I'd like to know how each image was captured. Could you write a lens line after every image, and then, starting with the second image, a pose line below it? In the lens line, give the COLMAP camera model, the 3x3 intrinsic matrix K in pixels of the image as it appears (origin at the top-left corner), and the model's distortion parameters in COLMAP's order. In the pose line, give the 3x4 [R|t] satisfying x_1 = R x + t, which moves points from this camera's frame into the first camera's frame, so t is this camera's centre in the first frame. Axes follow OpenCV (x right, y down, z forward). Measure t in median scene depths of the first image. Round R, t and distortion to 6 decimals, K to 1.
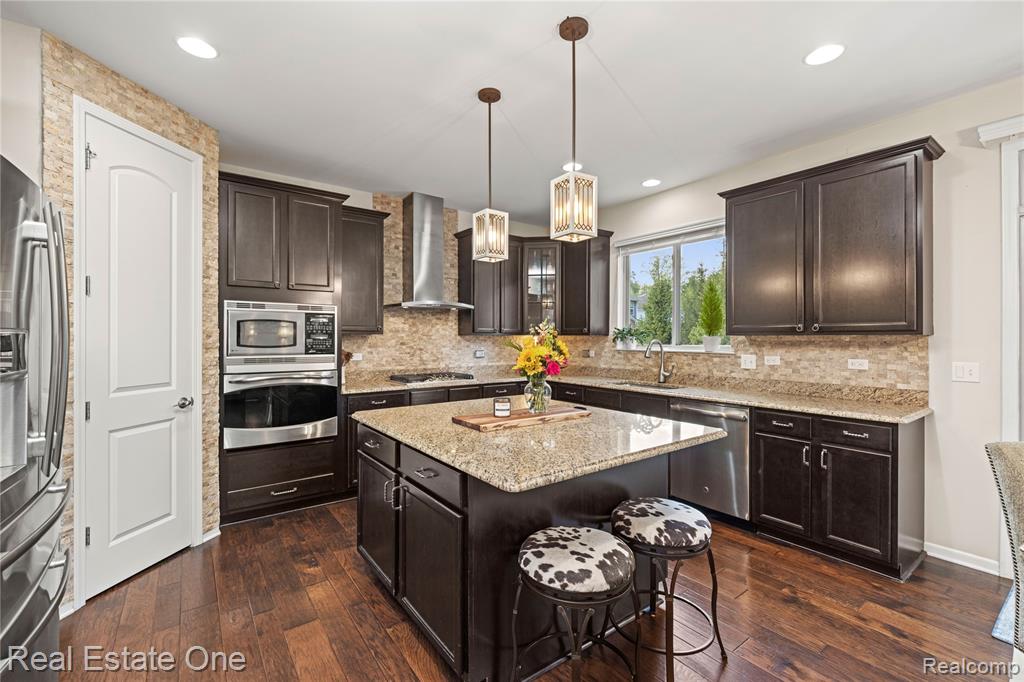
lens RADIAL K [[436.7, 0, 516.5], [0, 436.7, 339.3], [0, 0, 1]] dist [-0.000723, -0.000056]
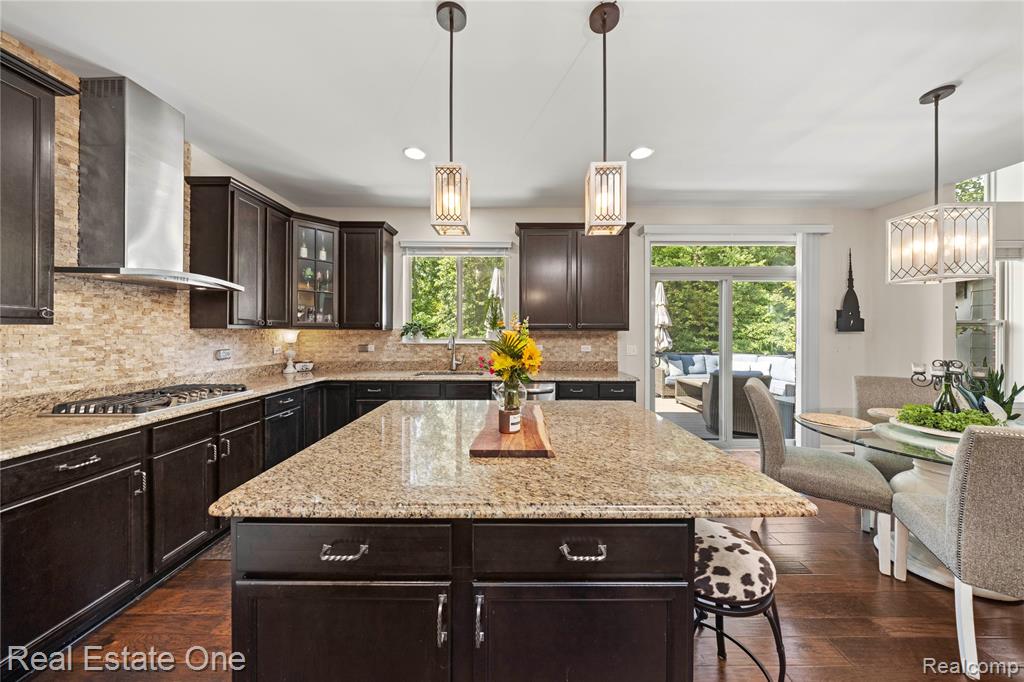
lens RADIAL K [[327.7, 0, 516.4], [0, 327.7, 330.9], [0, 0, 1]] dist [-0.010721, 0.000068]
pose [[0.594198, 0.004066, 0.804308, -0.336585], [0.000727, 0.999984, -0.005592, -0.002213], [-0.804318, 0.003908, 0.594186, 0.422746]]
